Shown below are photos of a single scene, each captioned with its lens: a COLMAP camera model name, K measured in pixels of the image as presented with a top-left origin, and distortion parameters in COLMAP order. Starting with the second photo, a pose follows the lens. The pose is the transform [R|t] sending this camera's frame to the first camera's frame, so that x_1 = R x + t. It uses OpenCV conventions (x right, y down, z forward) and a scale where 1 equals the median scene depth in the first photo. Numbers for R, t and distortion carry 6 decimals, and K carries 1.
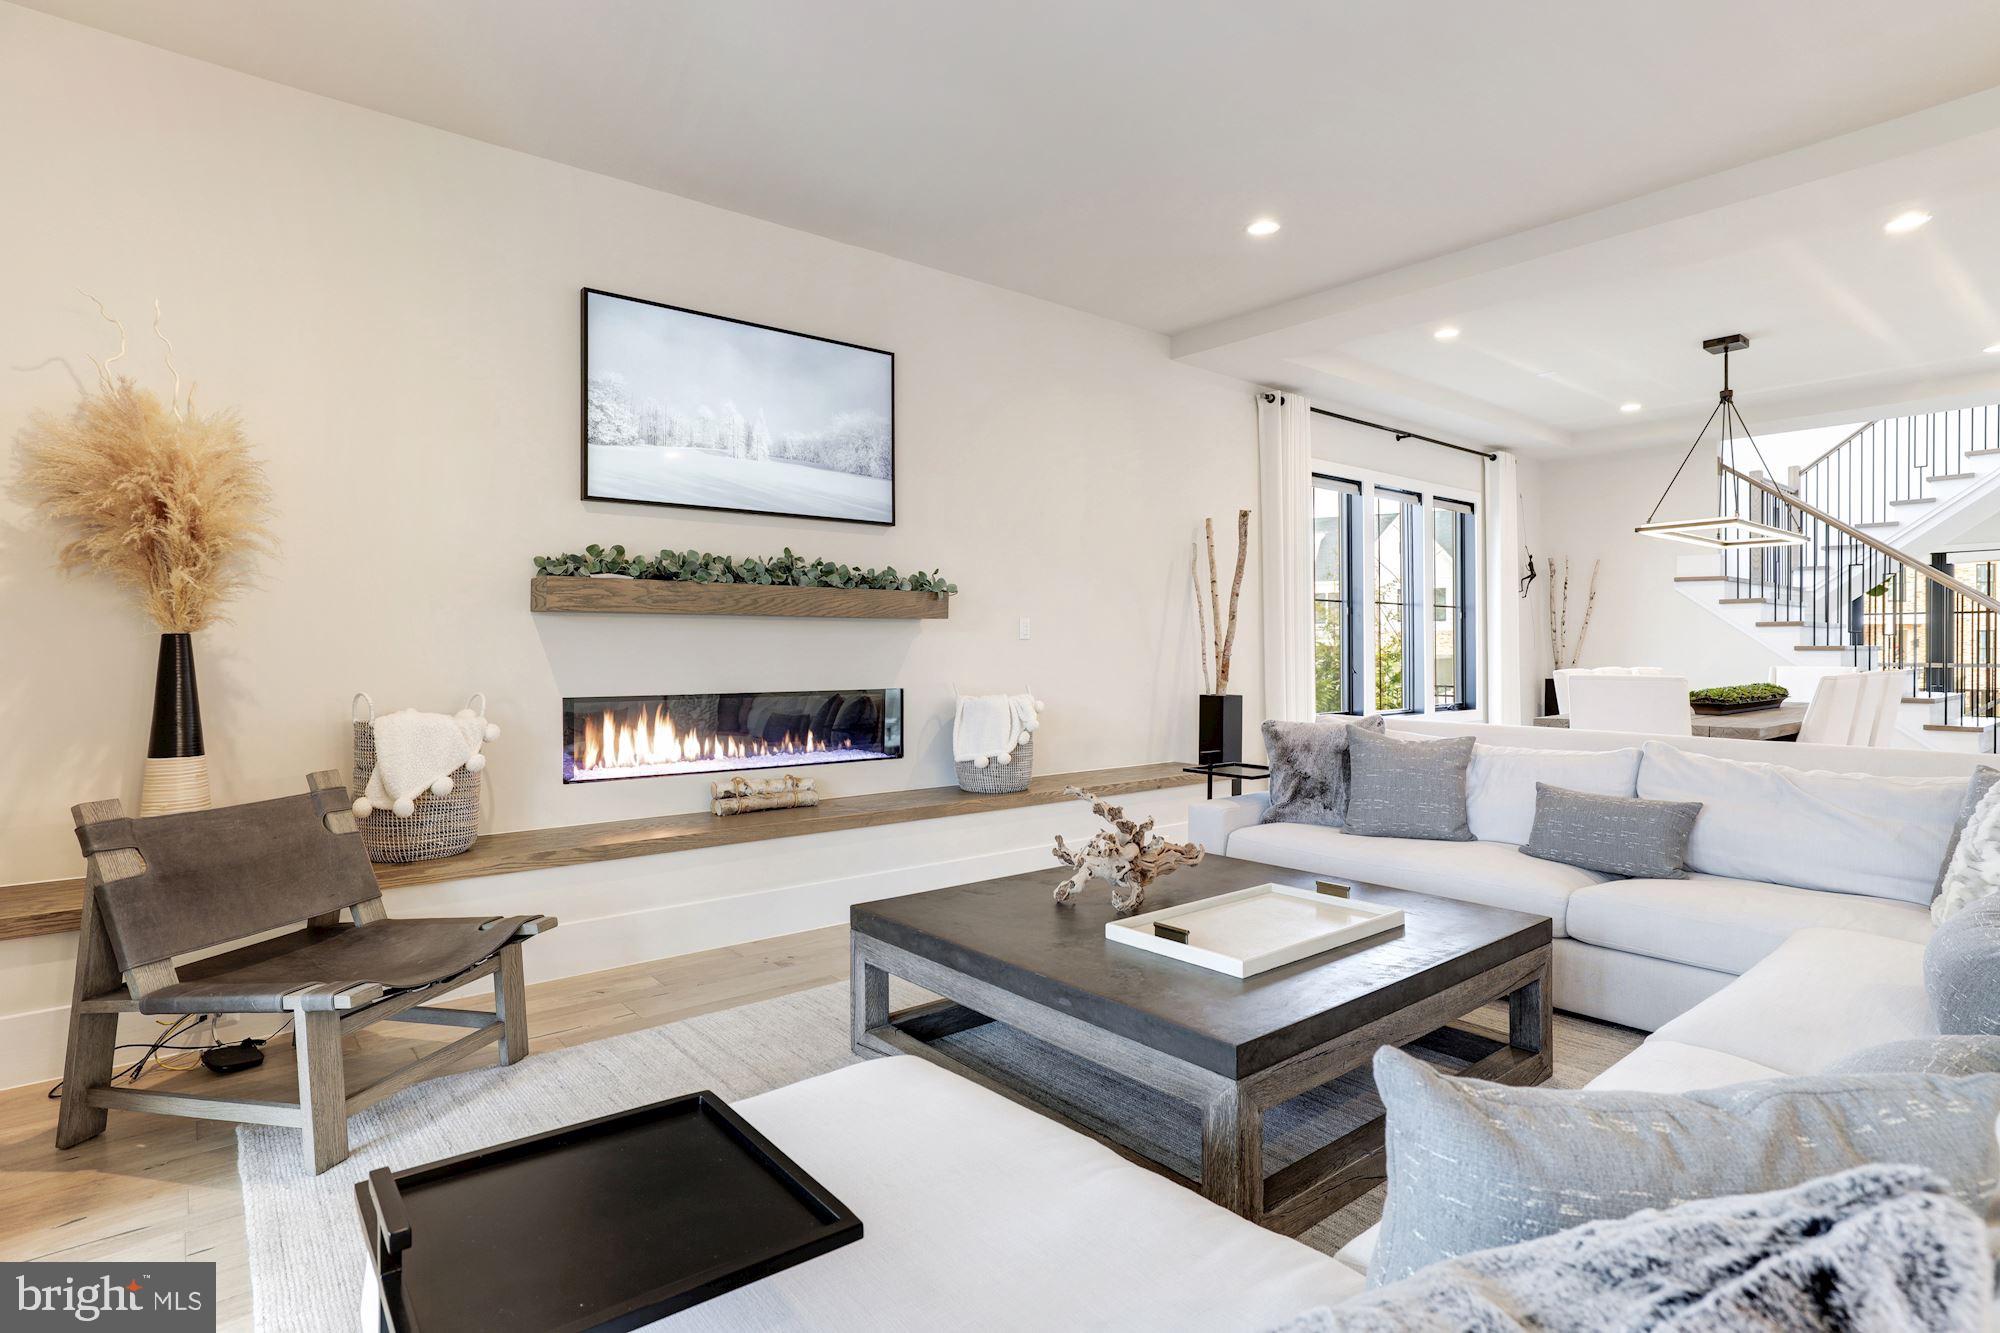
lens RADIAL K [[996.6, 0, 997.2], [0, 996.6, 674.1], [0, 0, 1]] dist [0.000146, -0.000219]
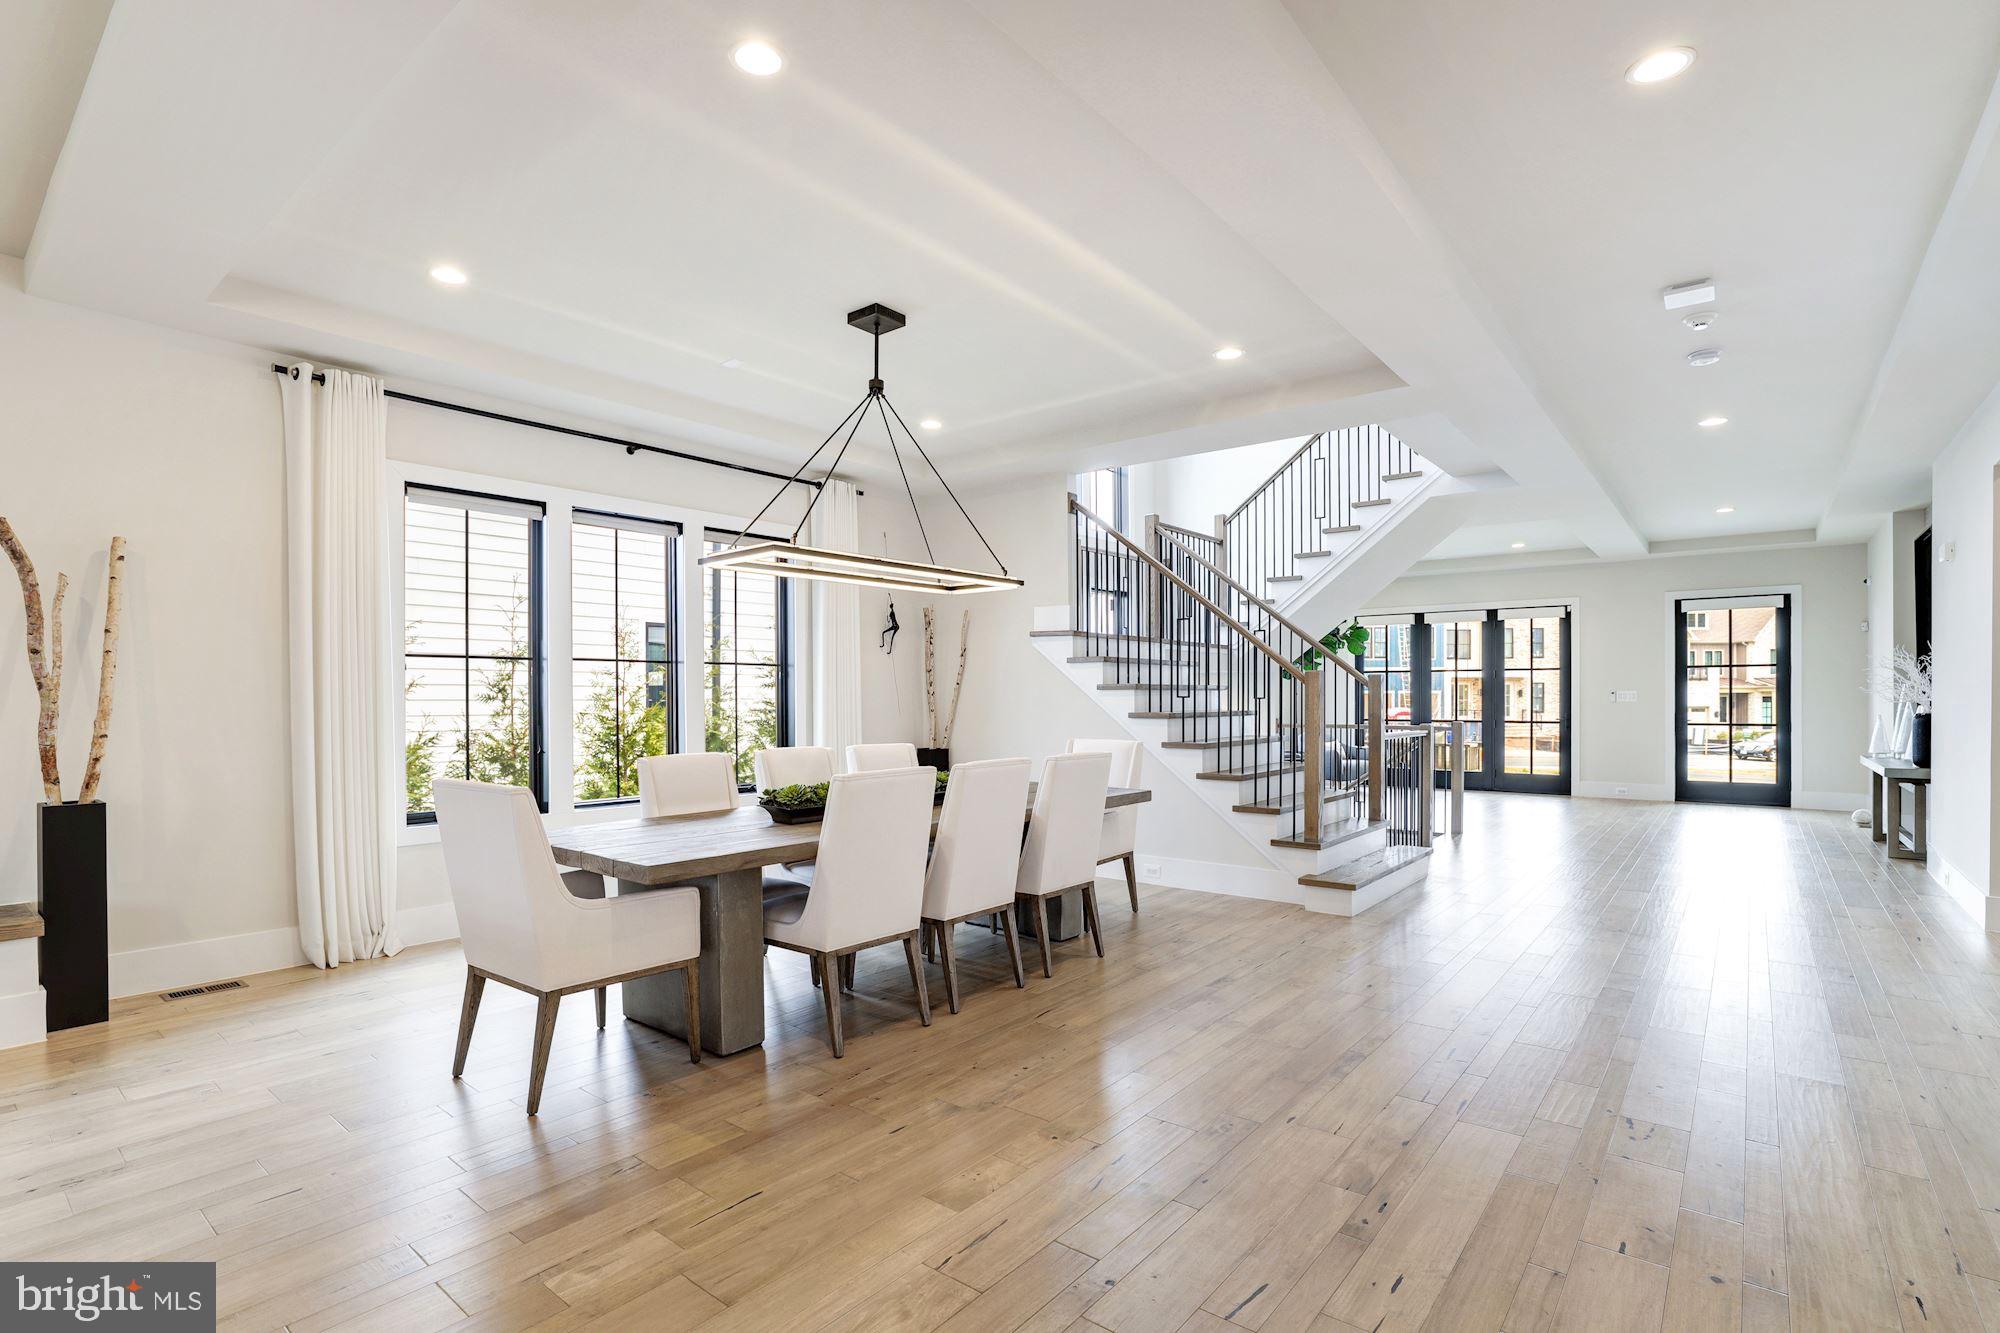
lens RADIAL K [[884.1, 0, 972.2], [0, 884.1, 706.6], [0, 0, 1]] dist [-0.024274, -0.000485]
pose [[0.987373, -0.002543, 0.158395, 0.542210], [0.003955, 0.999955, -0.008605, -0.026833], [-0.158366, 0.009123, 0.987338, 0.265104]]
